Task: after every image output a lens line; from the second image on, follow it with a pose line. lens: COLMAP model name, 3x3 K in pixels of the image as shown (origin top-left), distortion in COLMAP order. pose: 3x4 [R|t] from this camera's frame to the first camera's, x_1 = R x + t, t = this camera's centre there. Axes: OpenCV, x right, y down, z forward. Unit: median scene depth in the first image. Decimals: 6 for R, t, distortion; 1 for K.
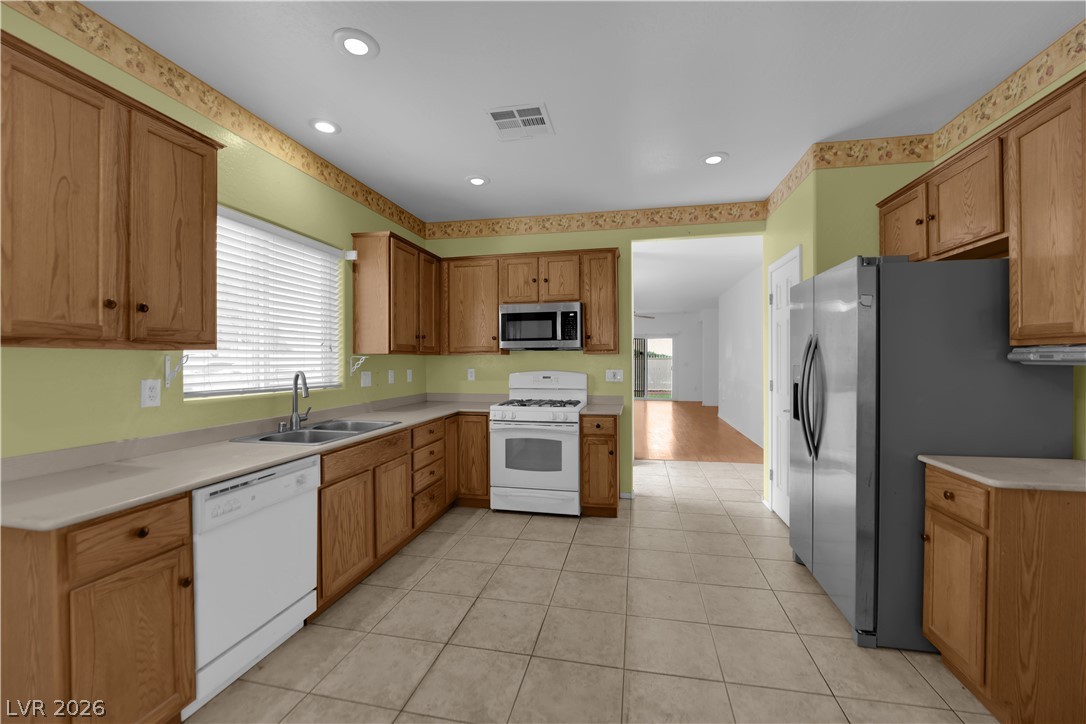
lens RADIAL K [[436.5, 0, 542.3], [0, 436.5, 360.9], [0, 0, 1]] dist [-0.011254, -0.003653]
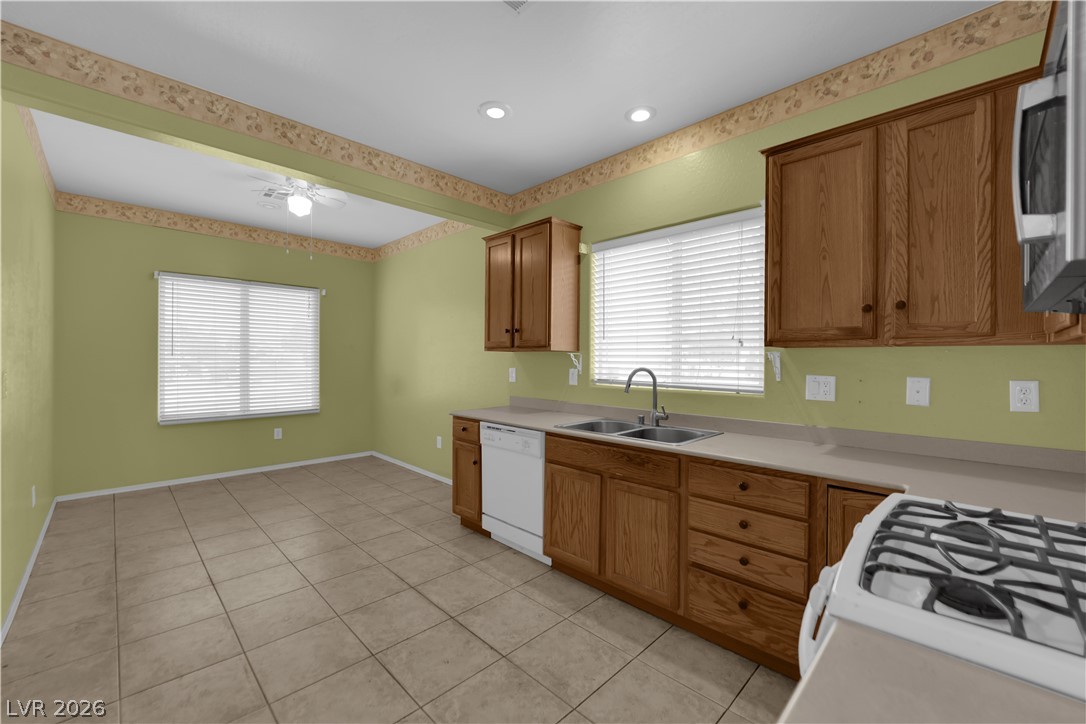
lens RADIAL K [[436.5, 0, 545.6], [0, 436.5, 361.6], [0, 0, 1]] dist [-0.011254, -0.003653]
pose [[-0.539296, 0.003279, -0.842110, 0.410801], [-0.006841, 0.999942, 0.008275, 0.001624], [0.842089, 0.010224, -0.539242, 1.290900]]
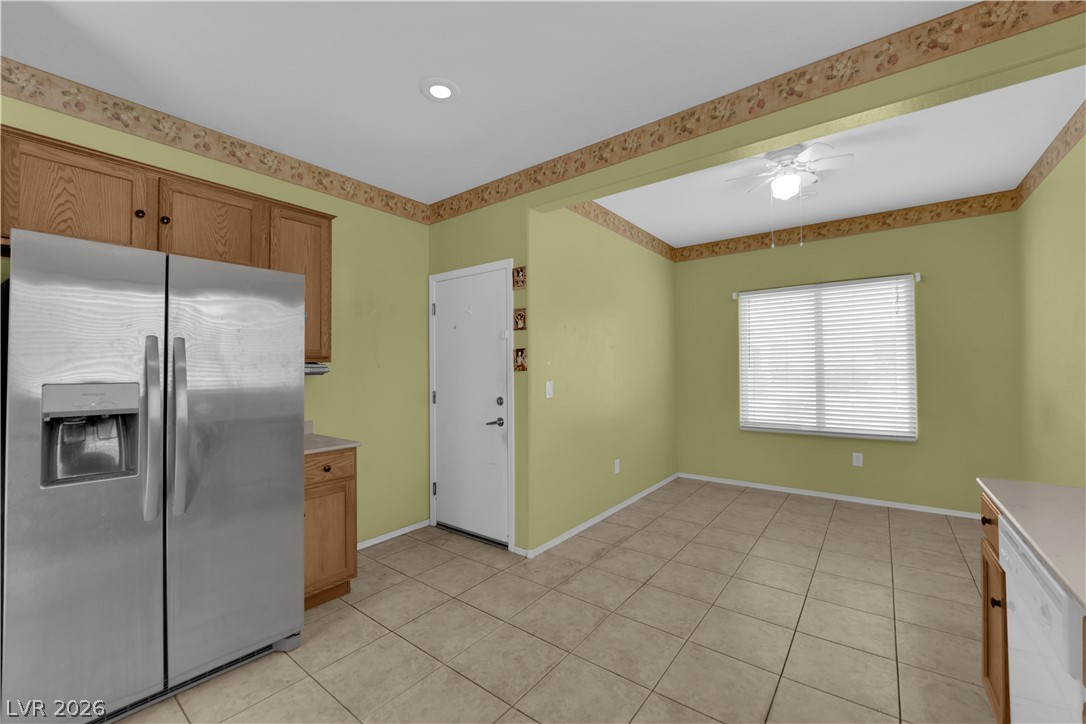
lens RADIAL K [[436.5, 0, 541.9], [0, 436.5, 360.9], [0, 0, 1]] dist [-0.011254, -0.003653]
pose [[-0.901864, 0.017911, 0.431649, -0.184722], [0.011653, 0.999785, -0.017138, -0.002988], [-0.431863, -0.010426, -0.901879, 1.203889]]
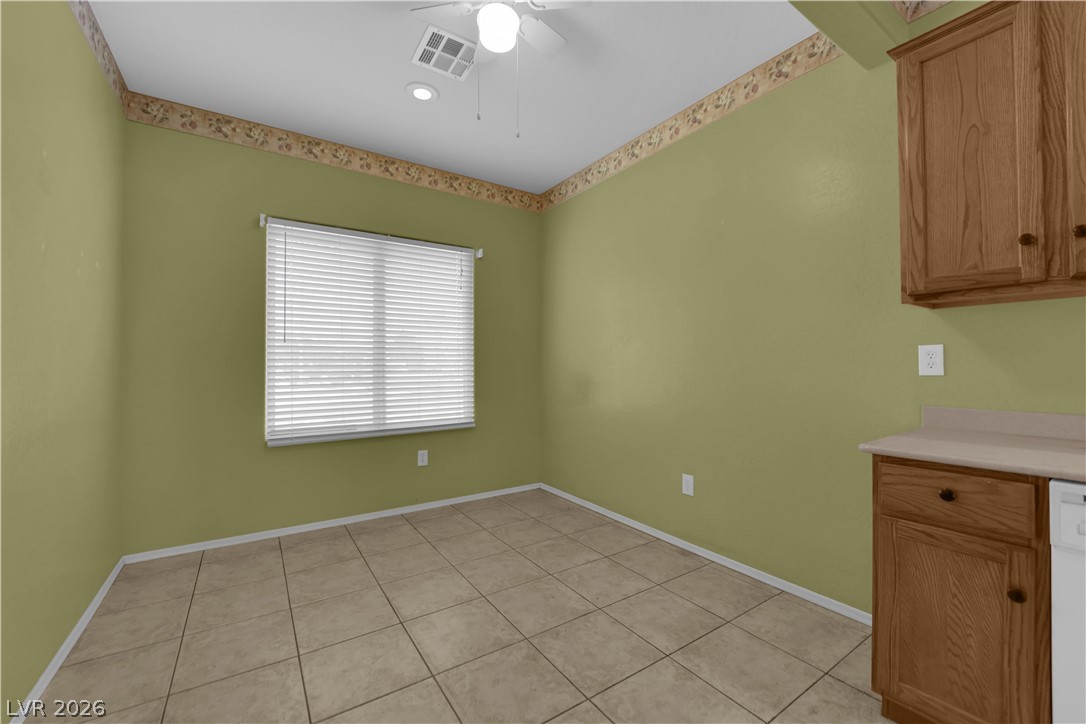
lens RADIAL K [[436.5, 0, 546.0], [0, 436.5, 362.8], [0, 0, 1]] dist [-0.011254, -0.003653]
pose [[-0.693537, -0.001148, -0.720420, 0.140115], [0.003359, 0.999983, -0.004828, 0.060783], [0.720413, -0.005768, -0.693521, 0.491663]]
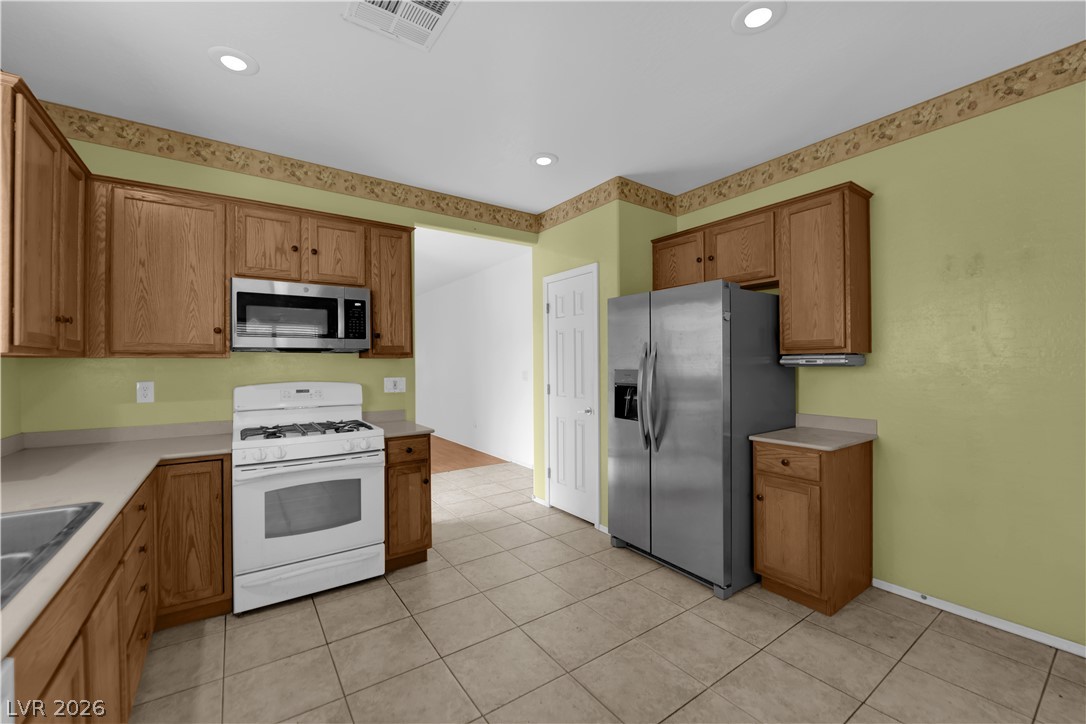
lens RADIAL K [[436.5, 0, 543.0], [0, 436.5, 360.4], [0, 0, 1]] dist [-0.011254, -0.003653]
pose [[0.679473, 0.005435, 0.733680, -0.363062], [0.006218, 0.999894, -0.013165, 0.000688], [-0.733674, 0.013507, 0.679368, 0.377953]]
